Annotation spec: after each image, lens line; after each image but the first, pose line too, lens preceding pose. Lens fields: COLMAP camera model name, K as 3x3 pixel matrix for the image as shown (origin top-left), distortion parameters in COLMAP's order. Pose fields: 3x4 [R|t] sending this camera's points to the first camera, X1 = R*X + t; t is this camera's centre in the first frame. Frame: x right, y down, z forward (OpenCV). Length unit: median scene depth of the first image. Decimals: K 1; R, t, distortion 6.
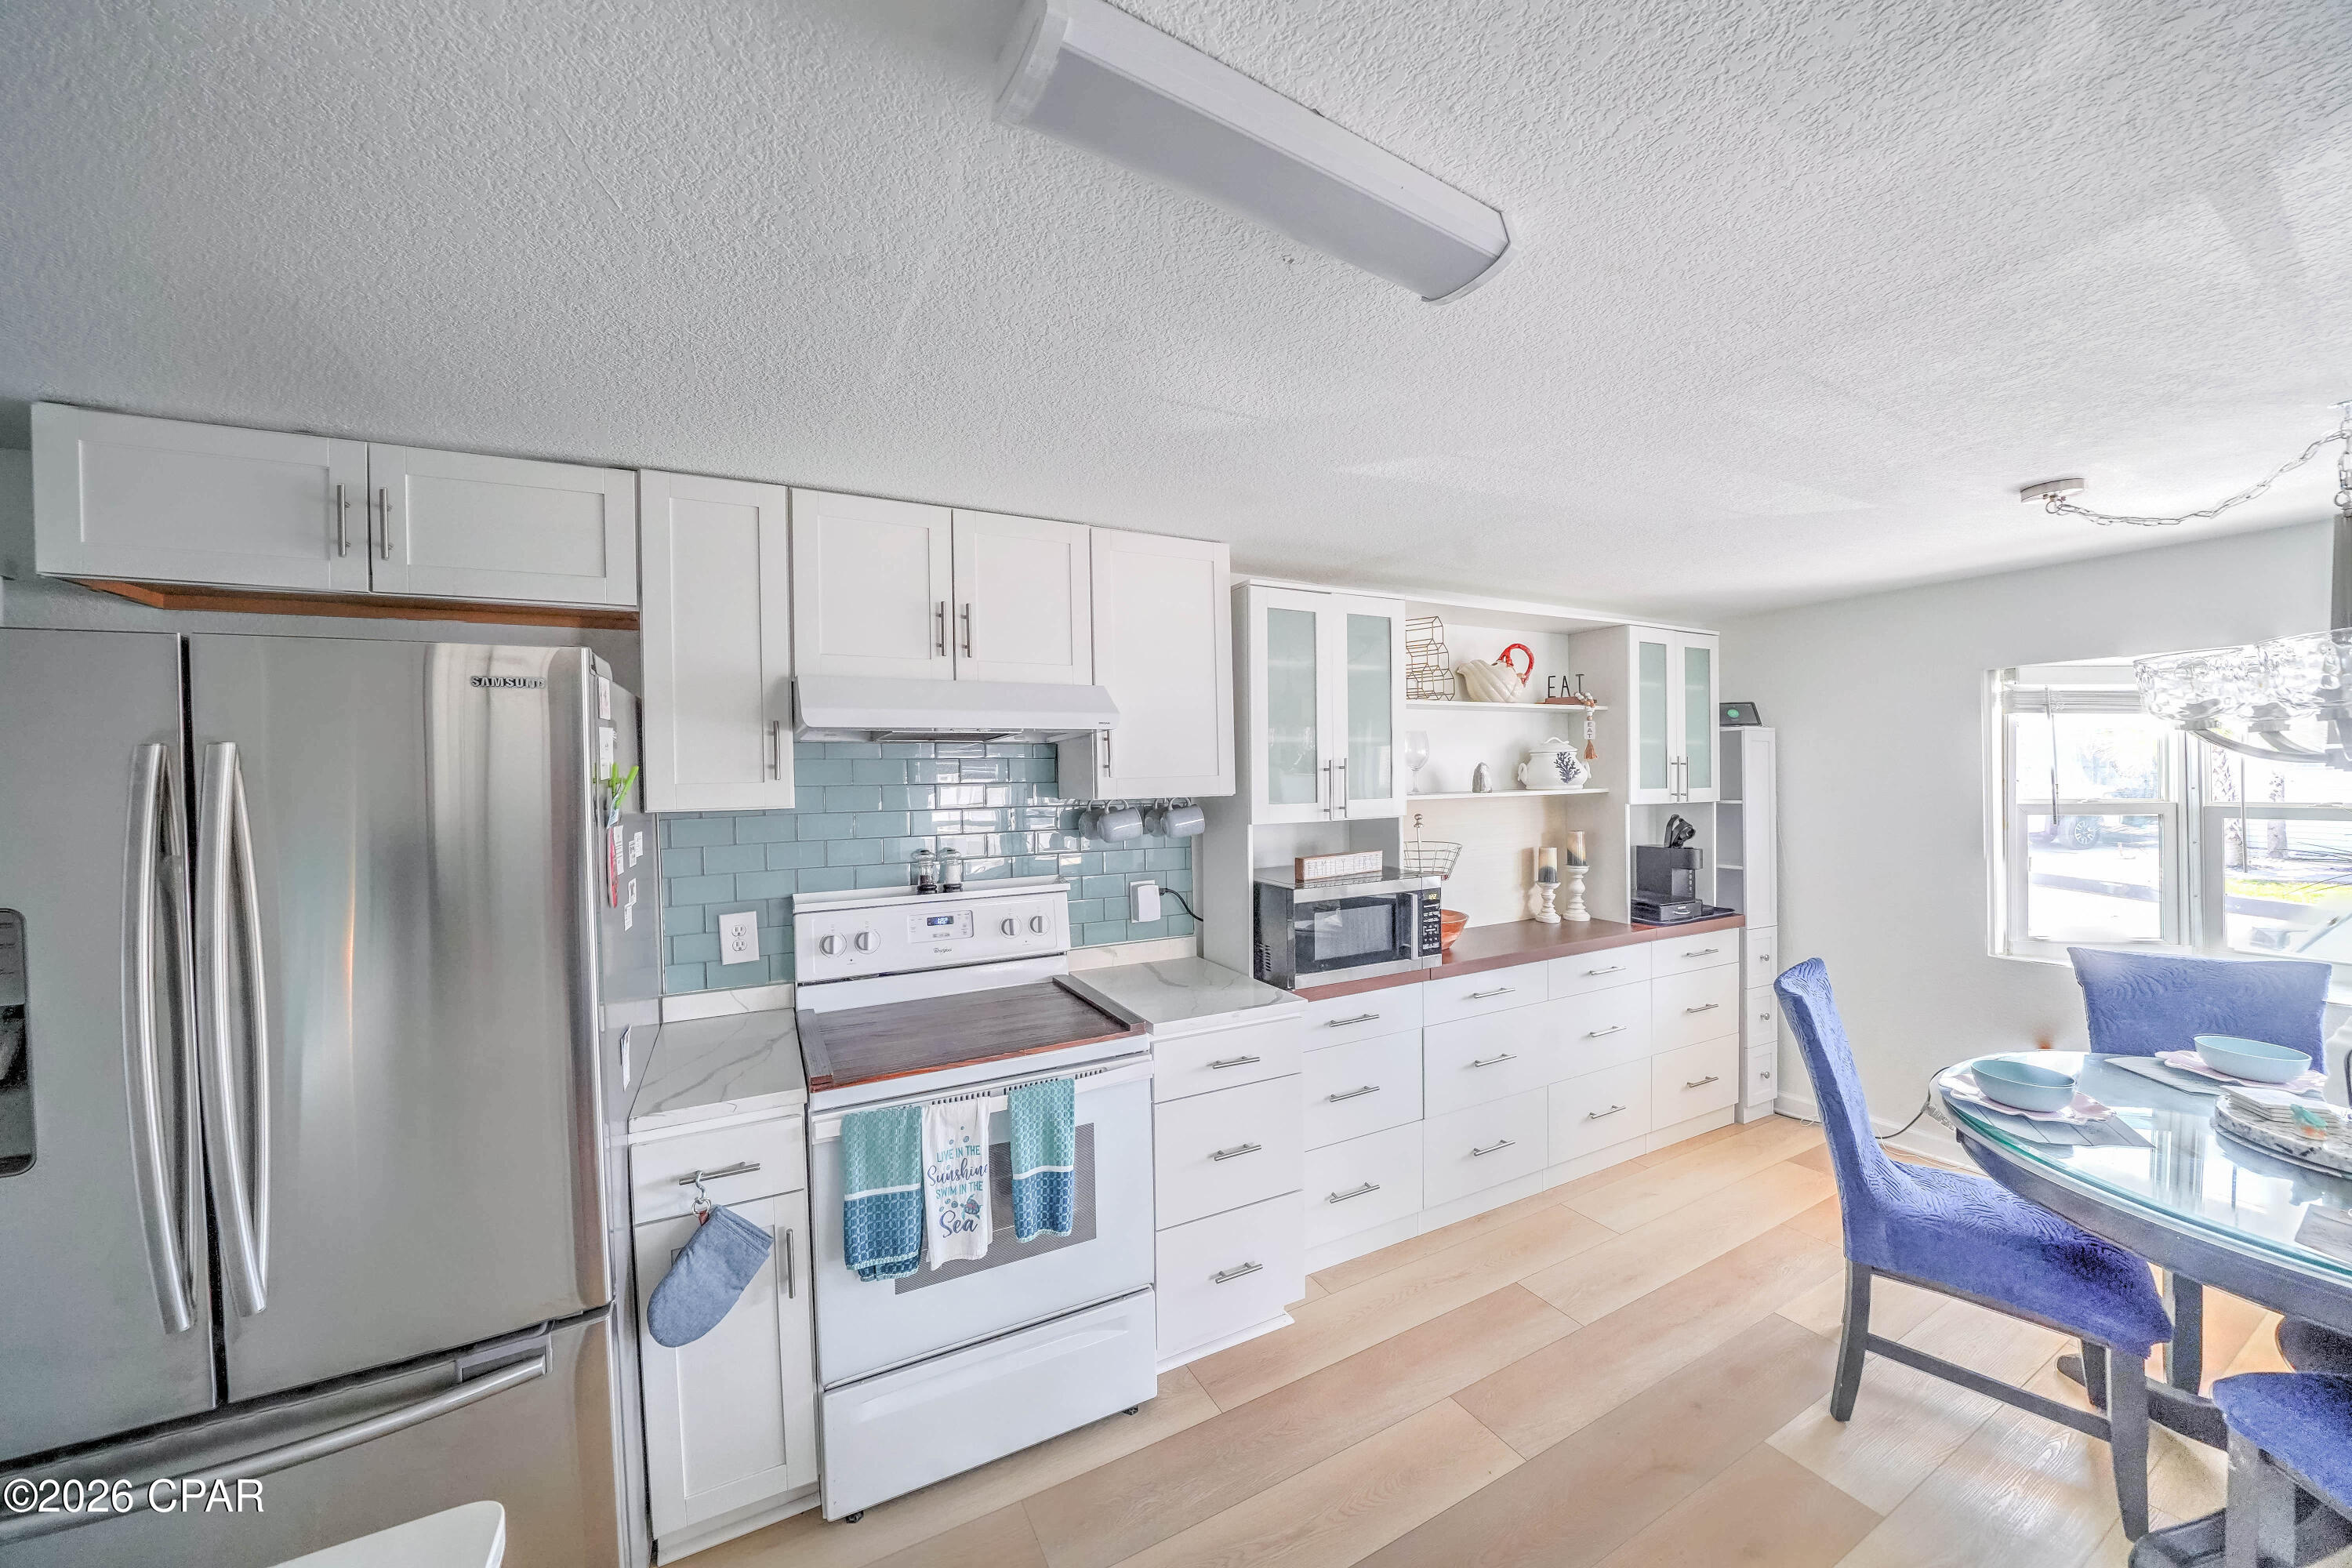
lens RADIAL K [[819.5, 0, 1158.8], [0, 819.5, 780.7], [0, 0, 1]] dist [-0.026358, 0.002639]
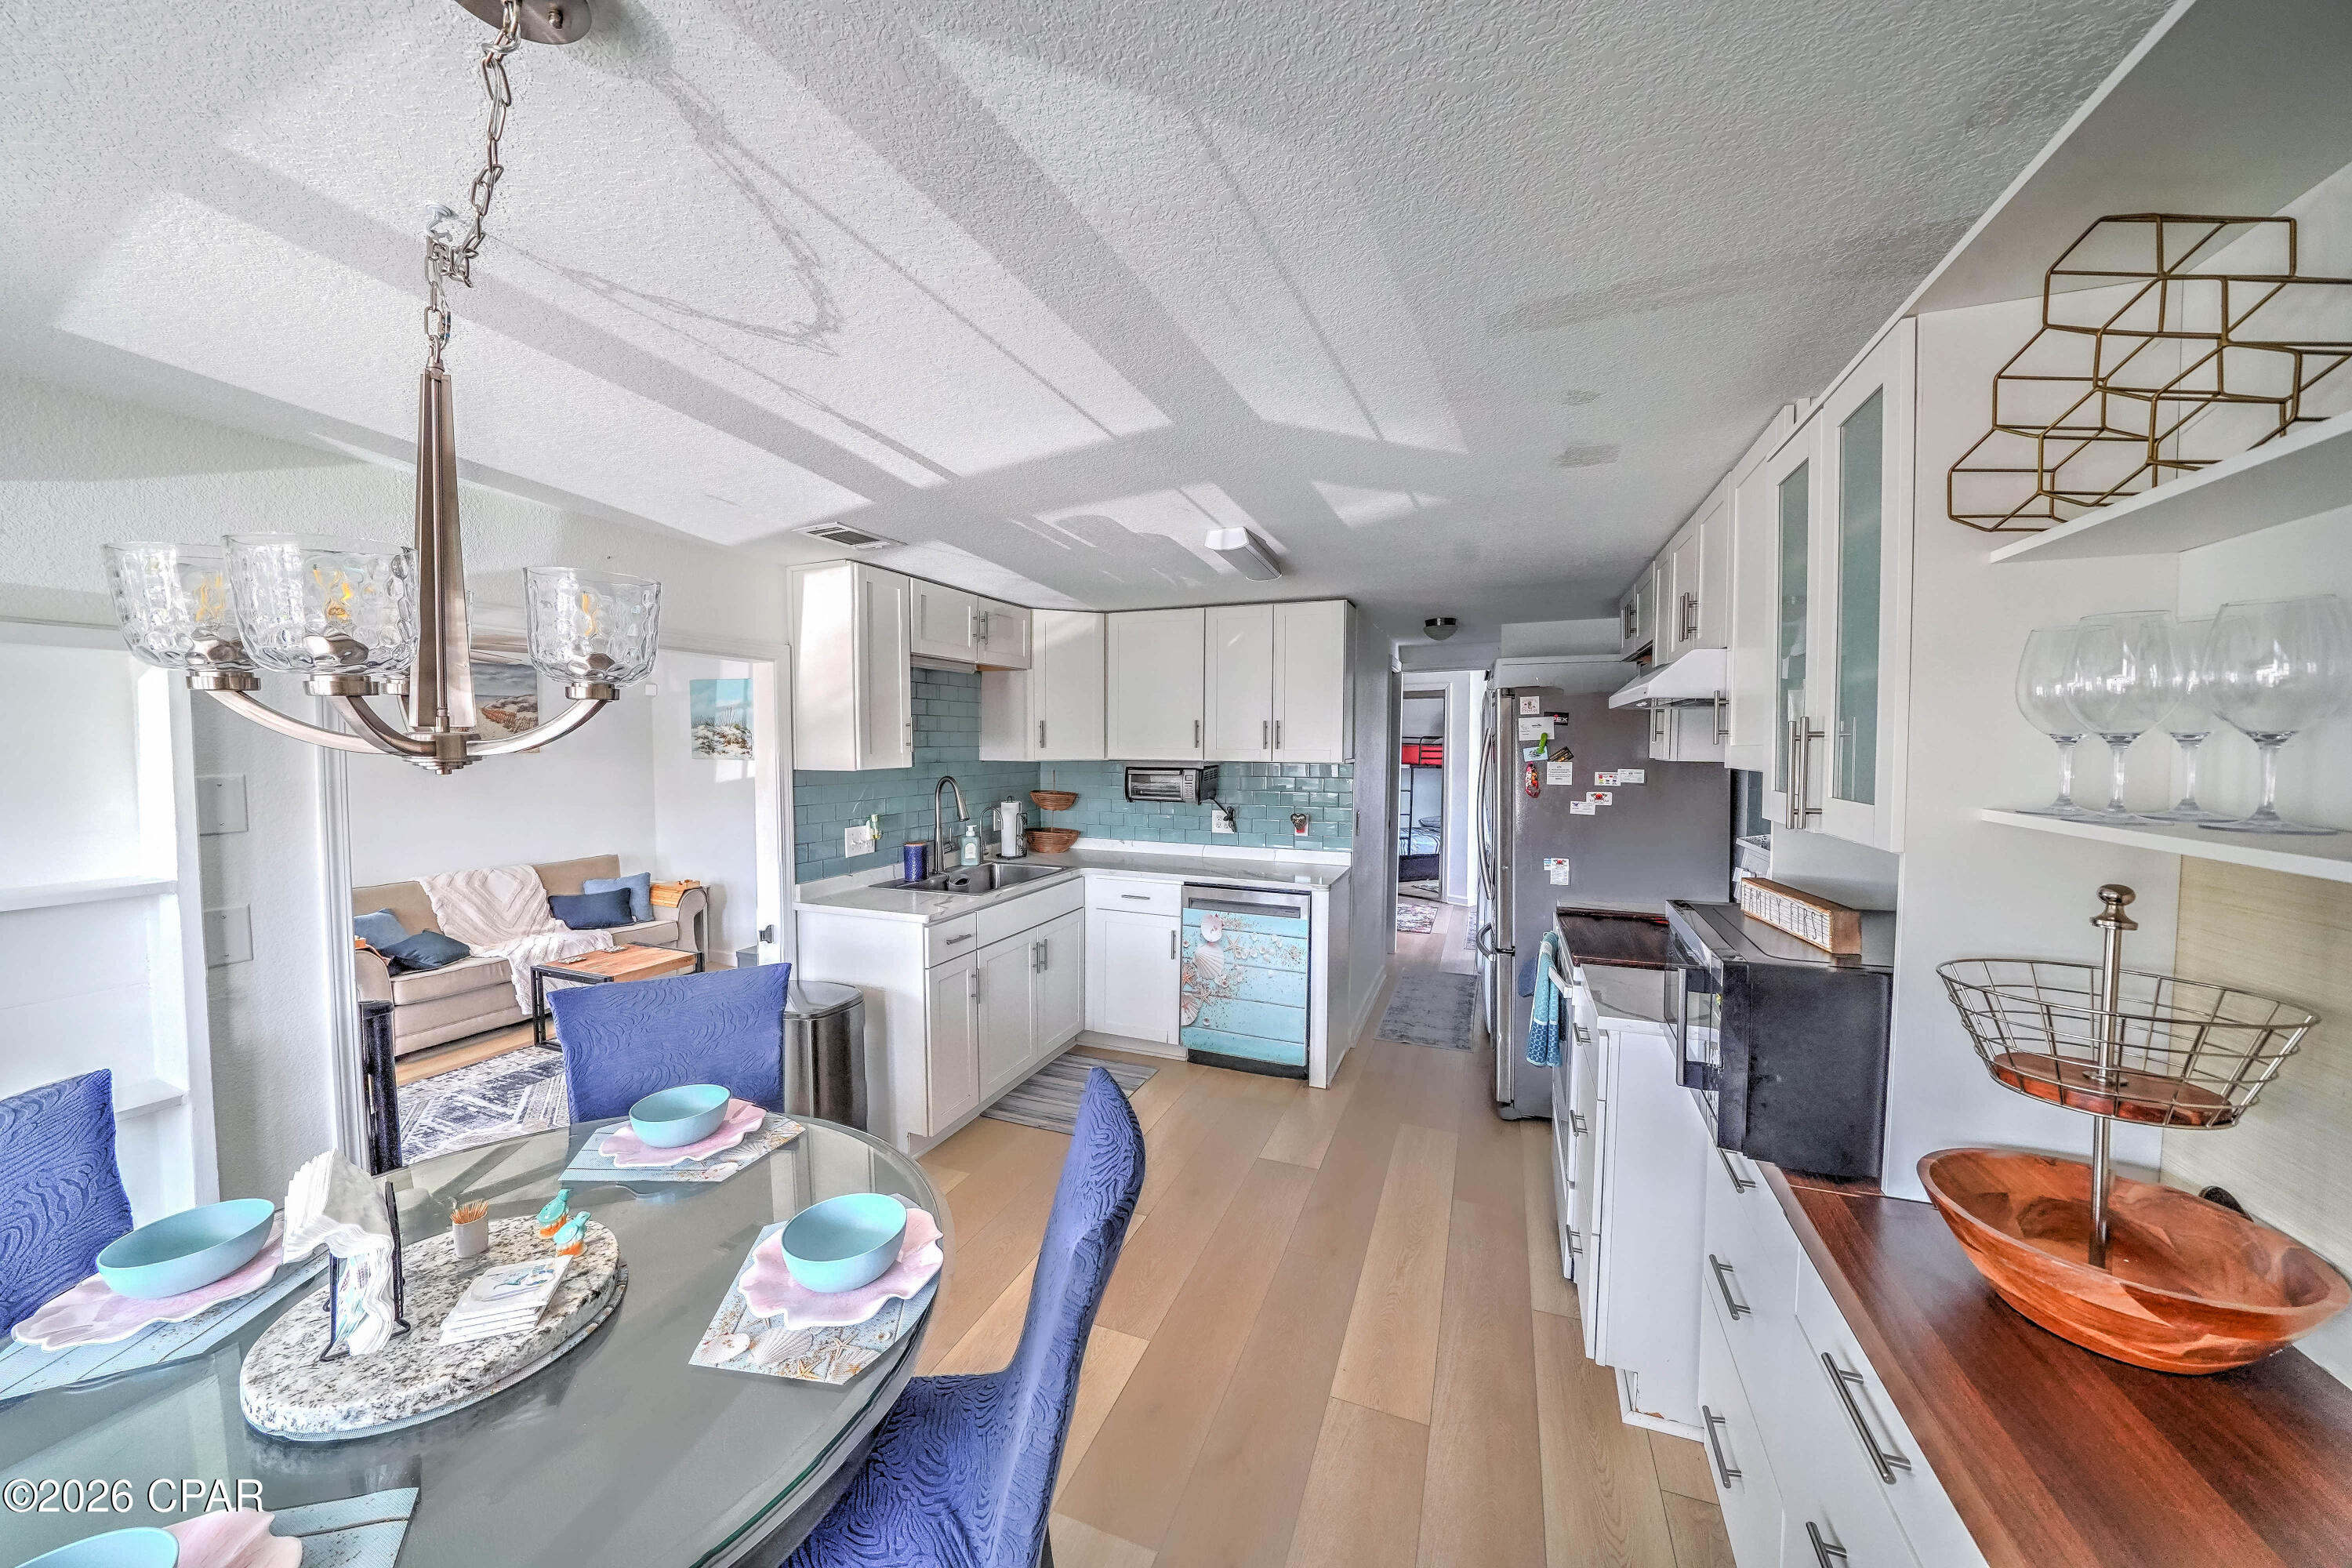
lens RADIAL K [[819.5, 0, 1157.5], [0, 819.5, 773.4], [0, 0, 1]] dist [-0.026358, 0.002639]
pose [[-0.759161, 0.042492, -0.649514, 1.071180], [0.009091, 0.998462, 0.054695, -0.028401], [0.650839, 0.035618, -0.758379, 1.353407]]
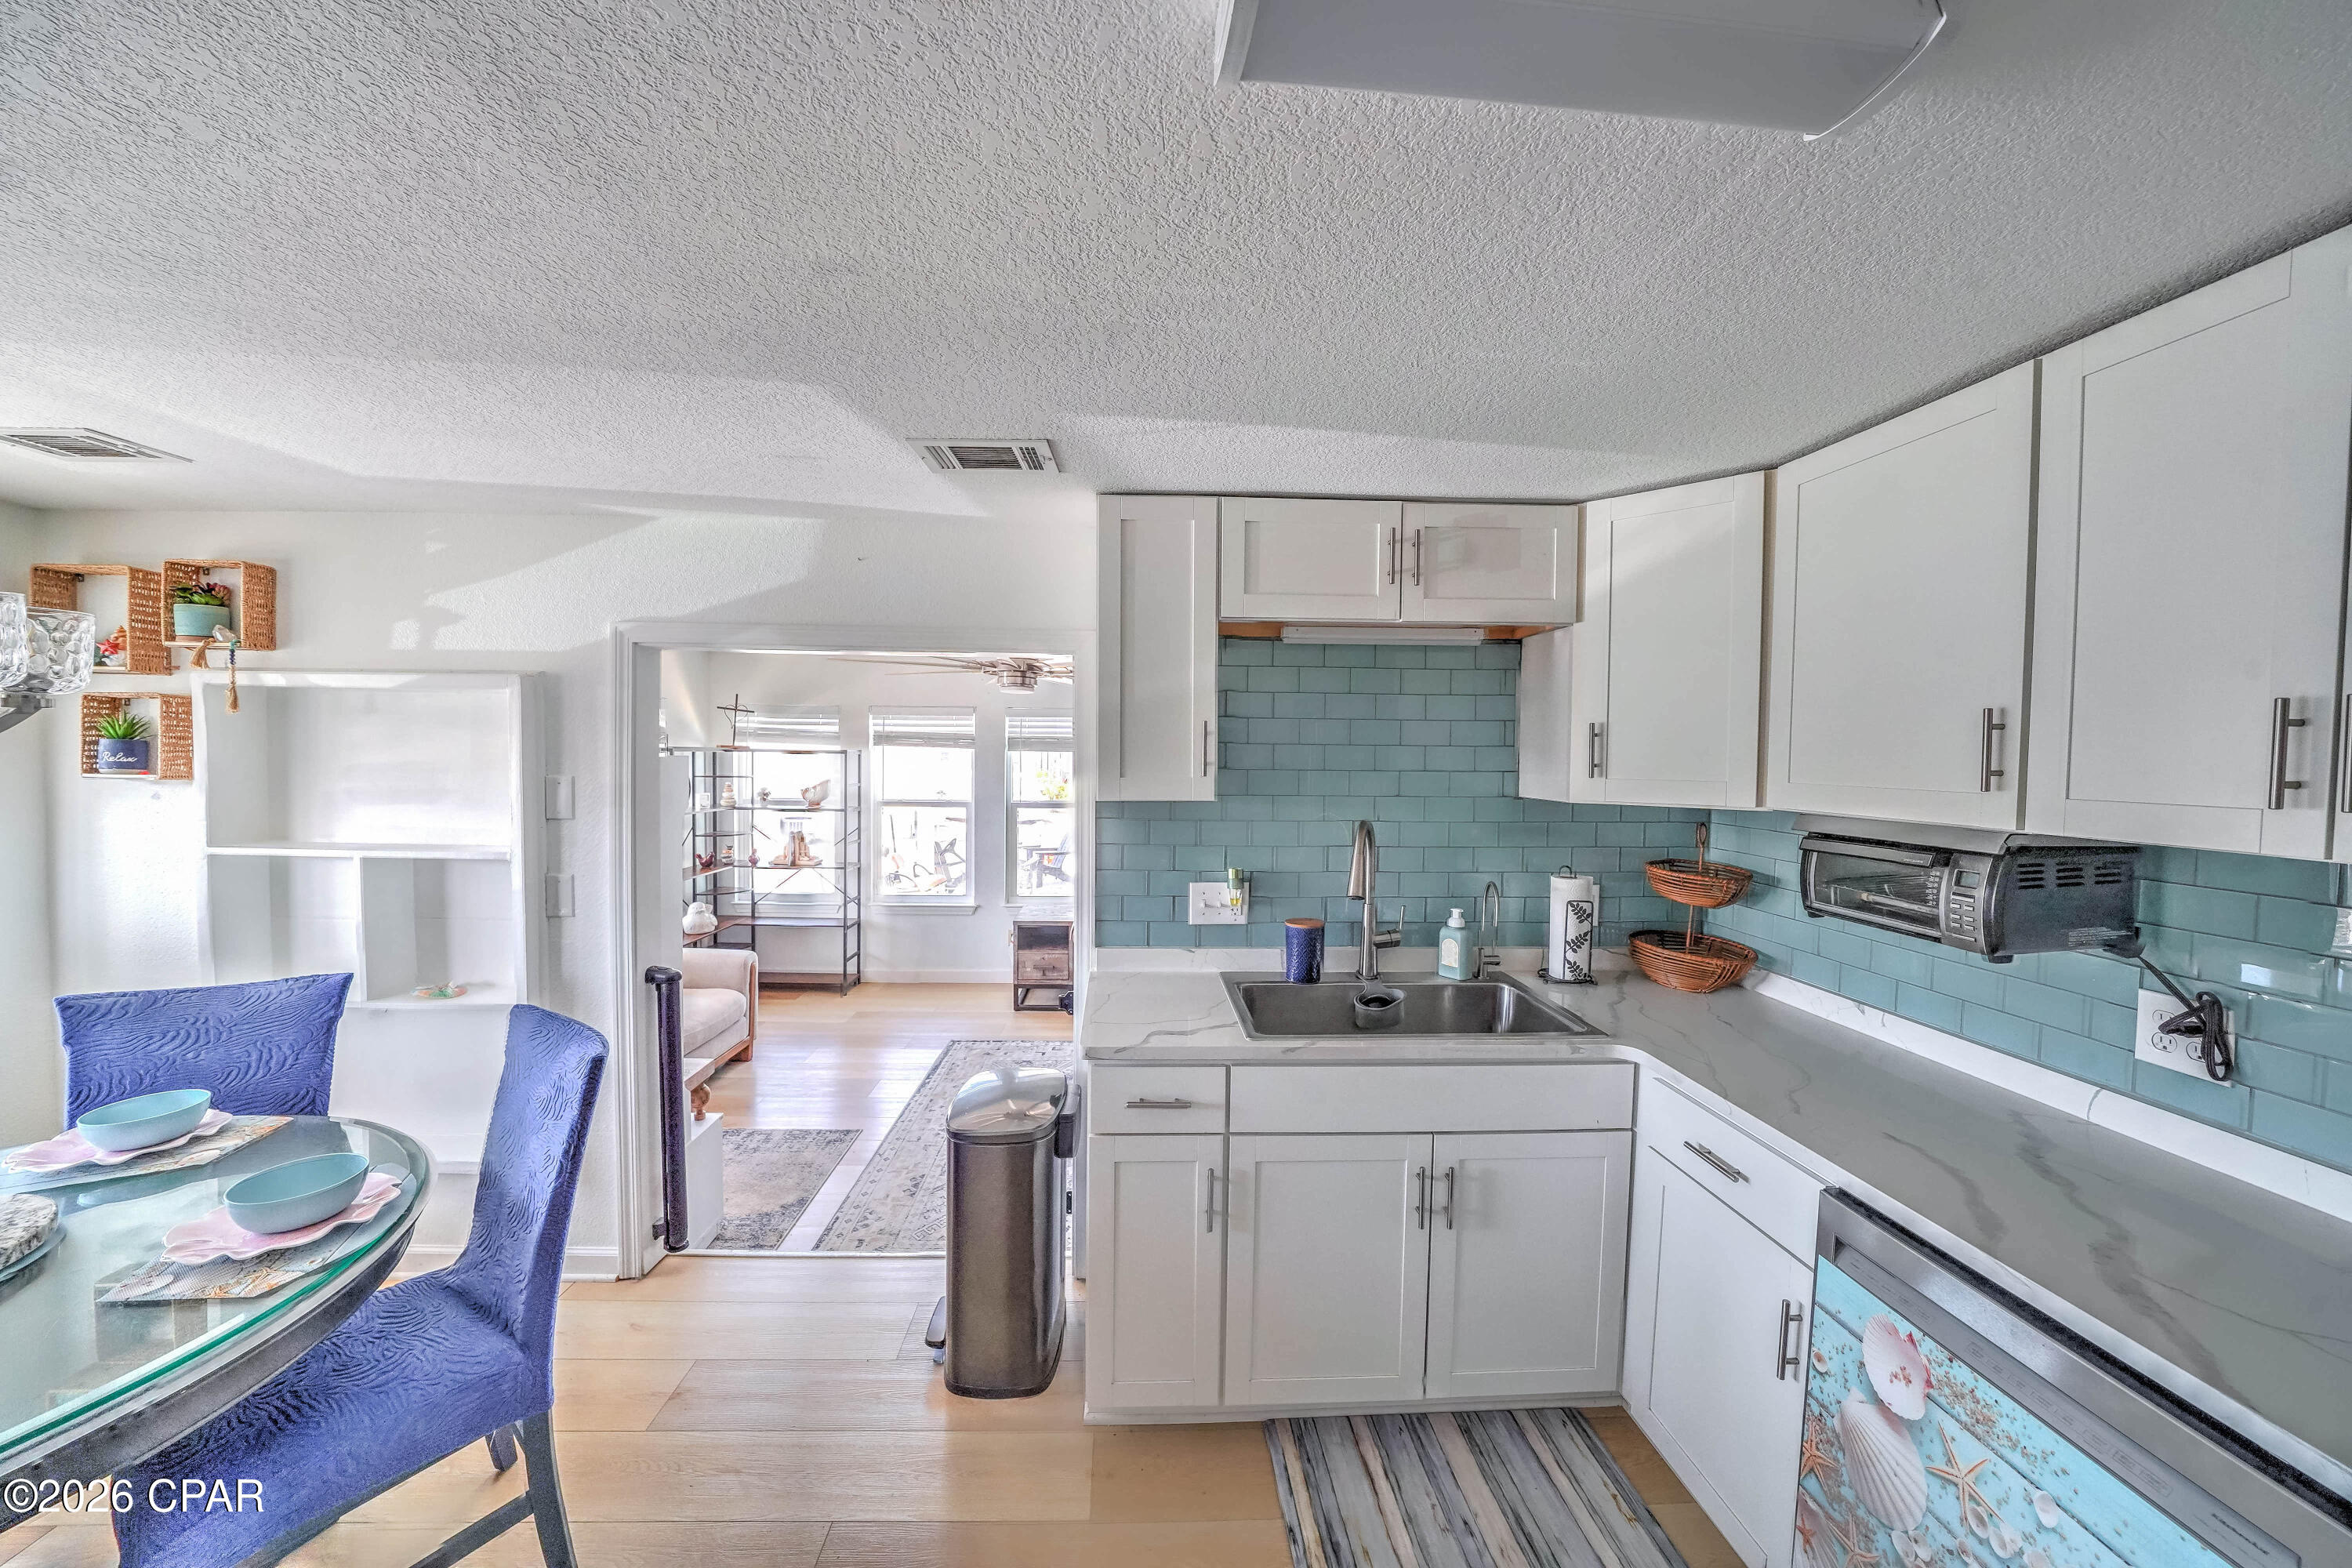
lens RADIAL K [[819.5, 0, 1162.9], [0, 819.5, 779.0], [0, 0, 1]] dist [-0.026358, 0.002639]
pose [[-0.907272, -0.005751, 0.420505, 0.077677], [0.006472, 0.999597, 0.027636, -0.013898], [-0.420495, 0.027795, -0.906869, 0.788152]]
